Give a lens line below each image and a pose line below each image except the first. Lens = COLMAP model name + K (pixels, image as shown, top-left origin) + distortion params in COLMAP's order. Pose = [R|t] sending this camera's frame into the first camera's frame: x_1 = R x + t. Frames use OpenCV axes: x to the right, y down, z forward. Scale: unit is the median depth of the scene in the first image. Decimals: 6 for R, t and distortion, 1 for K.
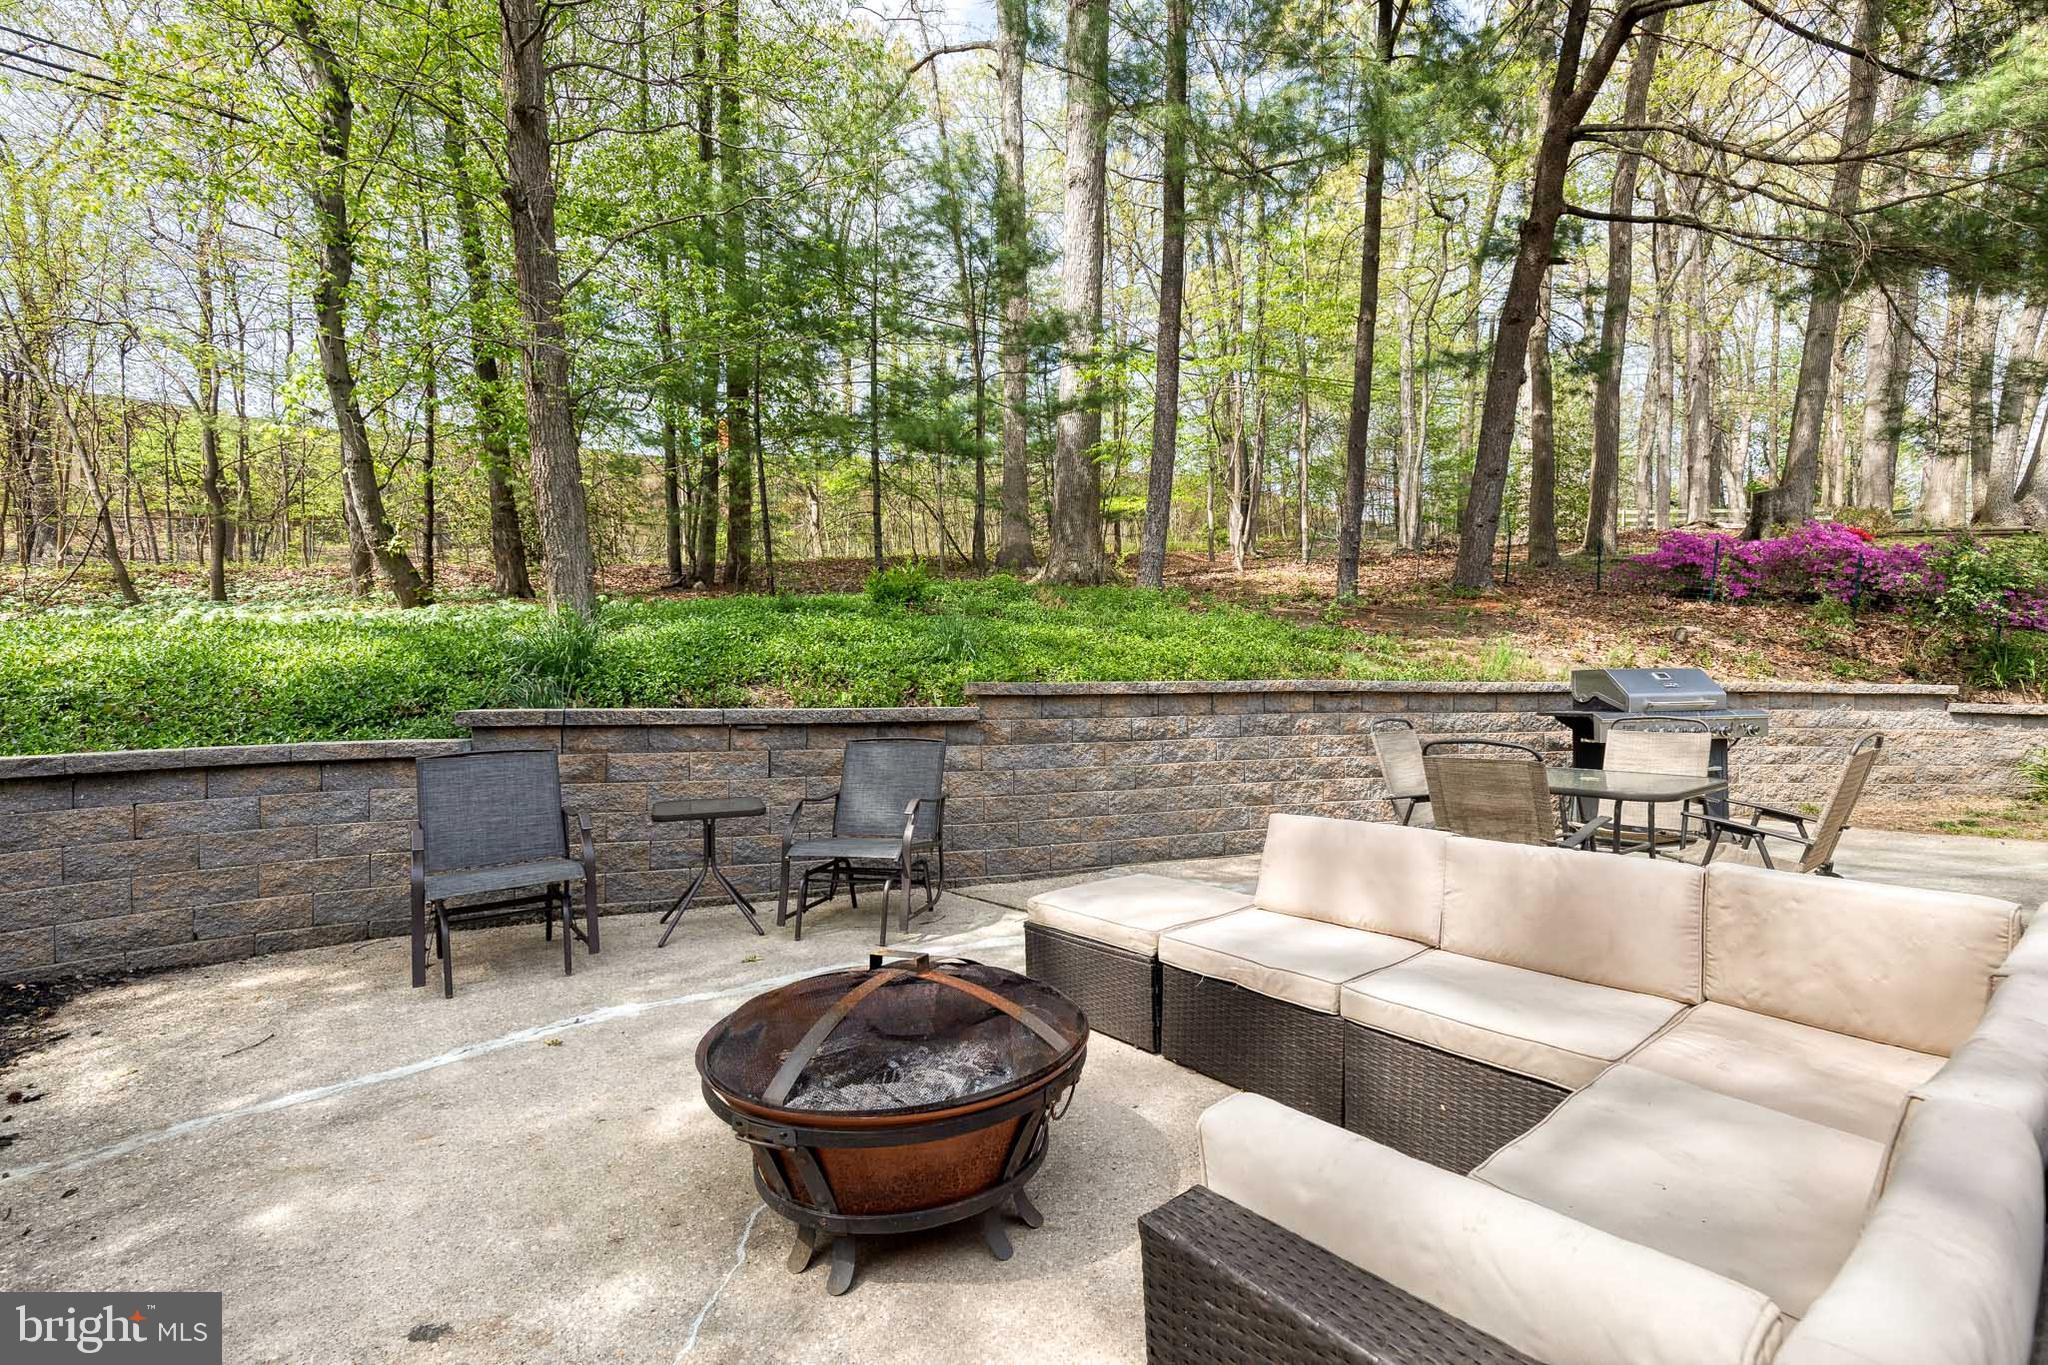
lens RADIAL K [[930.8, 0, 1024.0], [0, 930.8, 682.5], [0, 0, 1]] dist [0.007550, -0.000560]
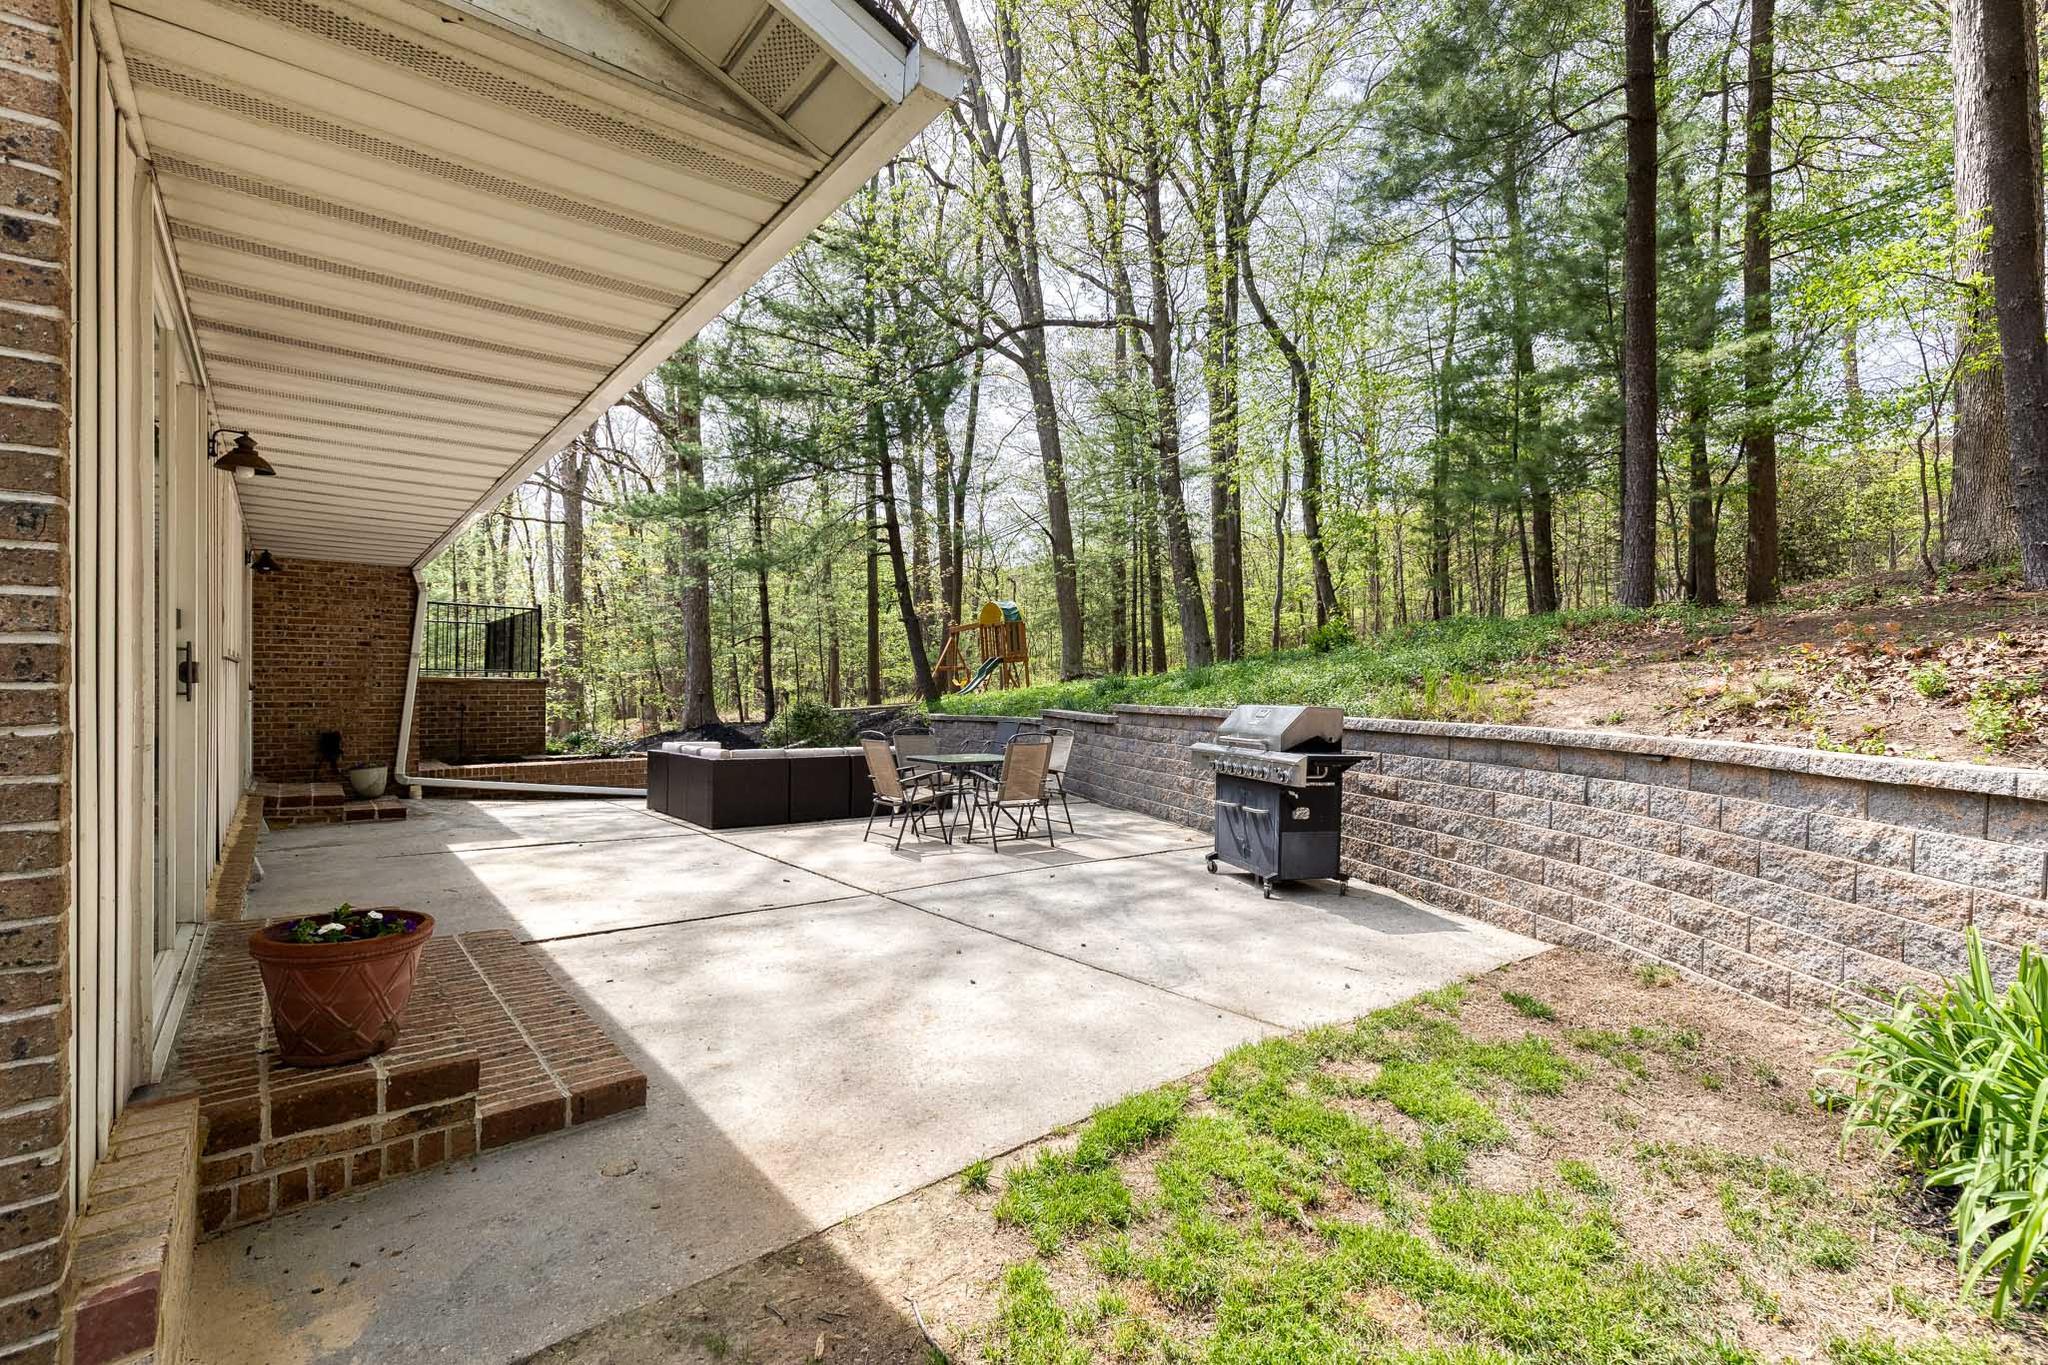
lens RADIAL K [[939.5, 0, 1039.5], [0, 939.5, 692.0], [0, 0, 1]] dist [0.006941, -0.000133]
pose [[-0.029283, 0.005304, -0.999557, 1.733798], [-0.014291, 0.999881, 0.005724, -0.031401], [0.999469, 0.014453, -0.029203, 0.827404]]
